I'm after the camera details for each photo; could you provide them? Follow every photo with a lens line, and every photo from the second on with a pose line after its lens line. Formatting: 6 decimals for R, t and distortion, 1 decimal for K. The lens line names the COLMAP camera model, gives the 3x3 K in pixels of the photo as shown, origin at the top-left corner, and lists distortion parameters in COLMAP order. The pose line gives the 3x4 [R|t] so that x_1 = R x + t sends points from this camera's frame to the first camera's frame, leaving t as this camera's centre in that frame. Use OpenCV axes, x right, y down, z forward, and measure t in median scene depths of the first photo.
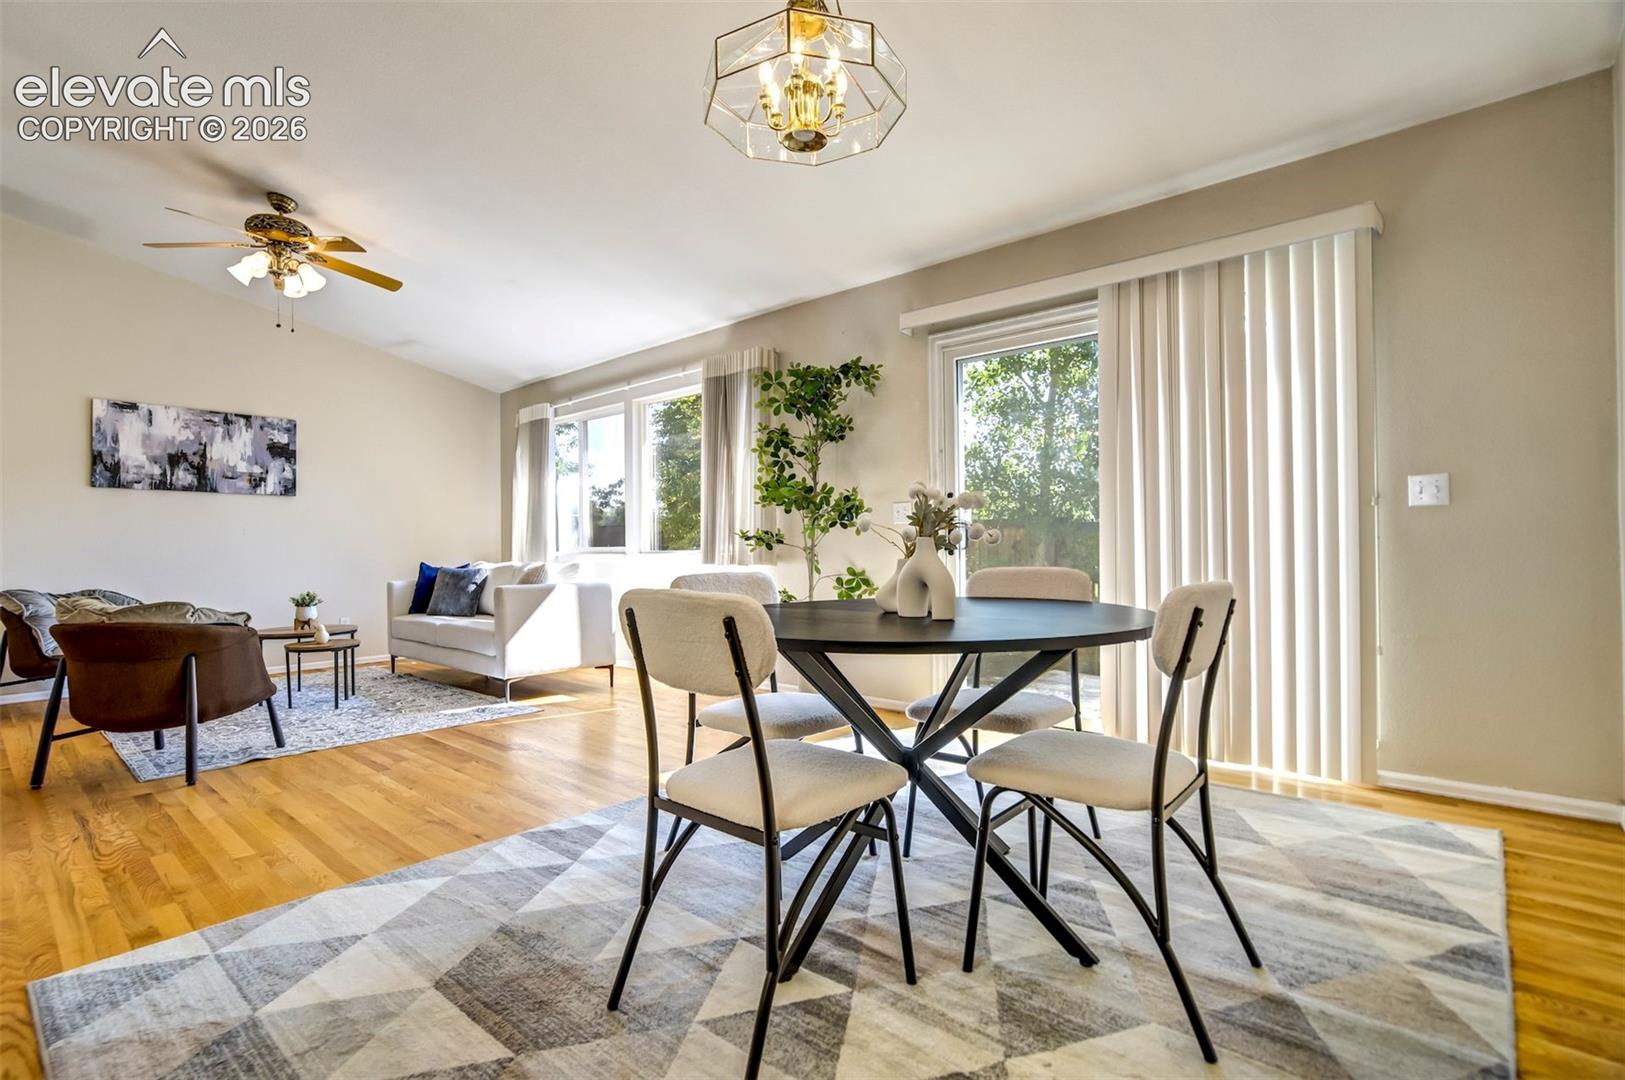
lens RADIAL K [[785.9, 0, 800.5], [0, 785.9, 542.2], [0, 0, 1]] dist [-0.003633, 0.000187]
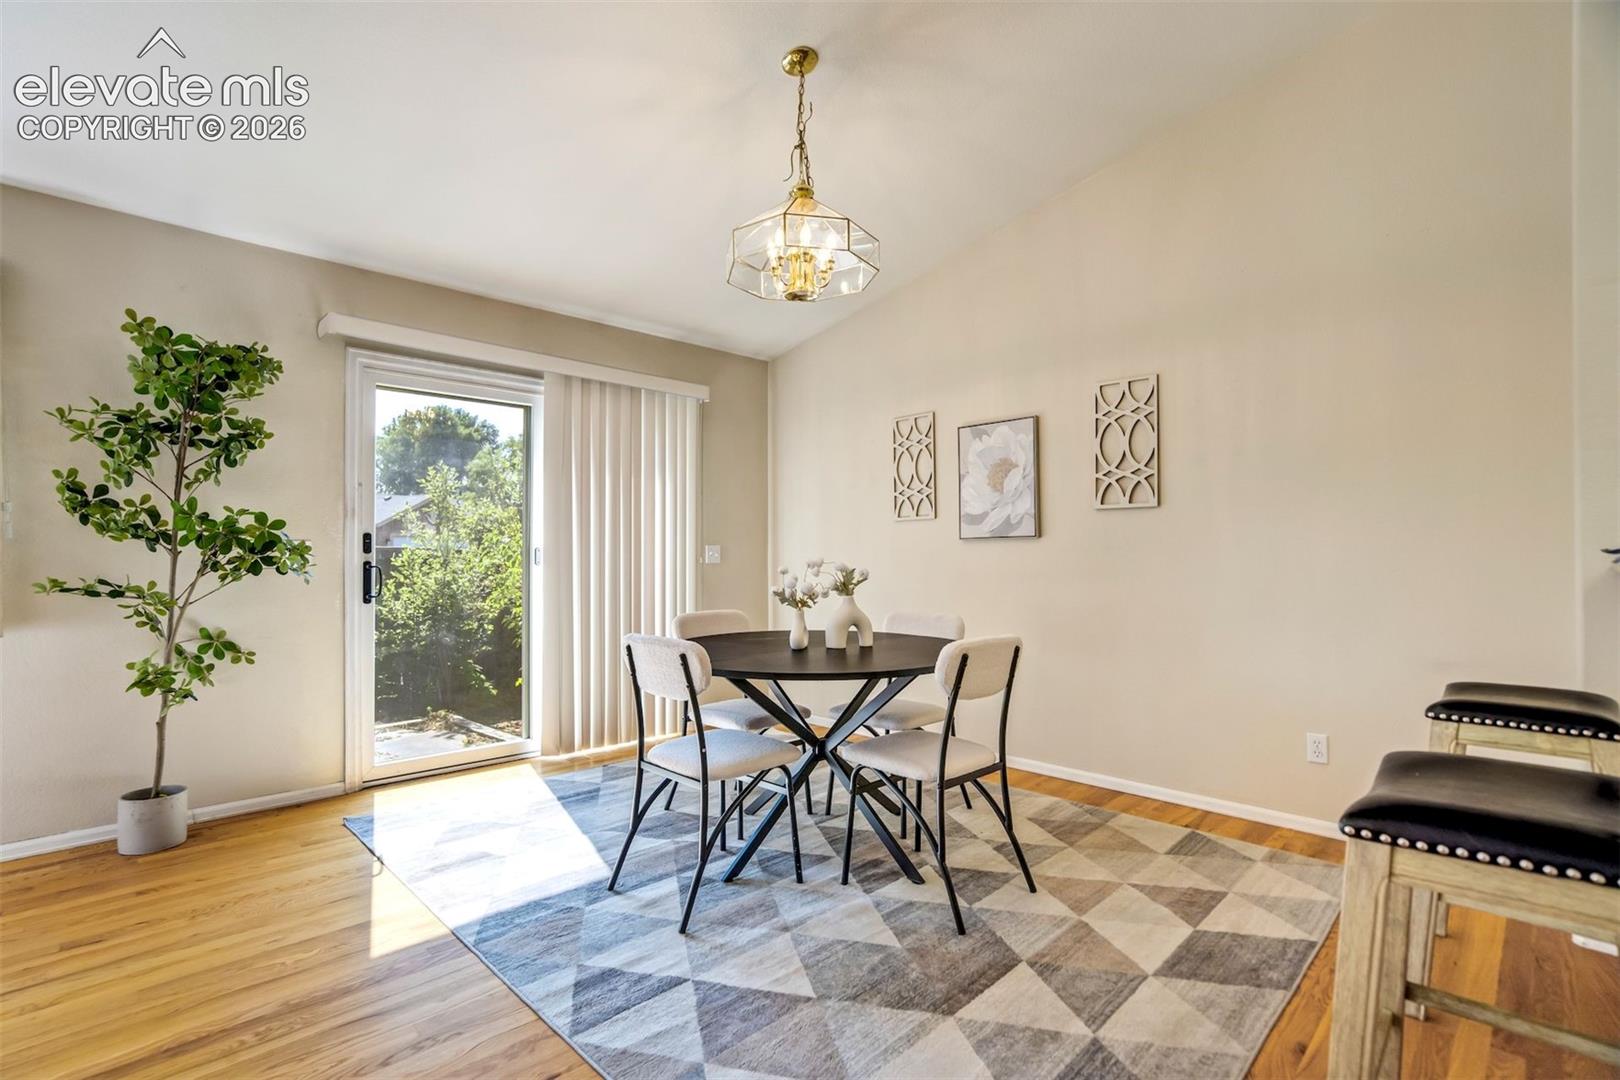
lens RADIAL K [[783.5, 0, 798.1], [0, 783.5, 542.2], [0, 0, 1]] dist [-0.003633, 0.000187]
pose [[0.042853, 0.021544, 0.998849, -0.477414], [0.000504, 0.999767, -0.021585, -0.024154], [-0.999081, 0.001429, 0.042832, 0.348836]]
